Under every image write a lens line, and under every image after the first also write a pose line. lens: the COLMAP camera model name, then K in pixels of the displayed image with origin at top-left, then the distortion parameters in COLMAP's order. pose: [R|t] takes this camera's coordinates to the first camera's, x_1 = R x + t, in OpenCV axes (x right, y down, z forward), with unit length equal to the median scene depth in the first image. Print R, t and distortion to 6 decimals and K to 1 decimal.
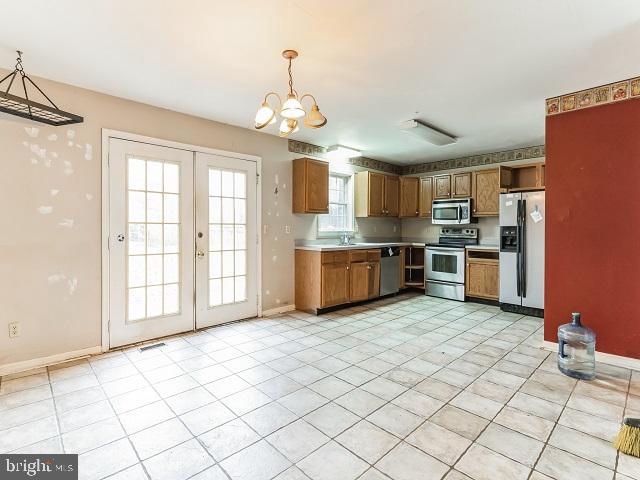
lens RADIAL K [[306.1, 0, 320.6], [0, 306.1, 252.0], [0, 0, 1]] dist [0.000287, -0.000155]
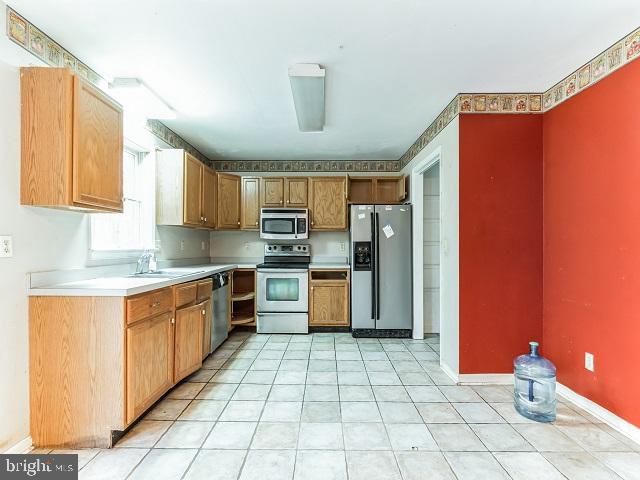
lens RADIAL K [[306.1, 0, 320.6], [0, 306.1, 252.0], [0, 0, 1]] dist [0.000287, -0.000155]
pose [[0.701207, -0.016375, 0.712770, -0.089972], [0.057106, 0.997814, -0.033256, -0.027792], [-0.710667, 0.064023, 0.700609, 0.407480]]
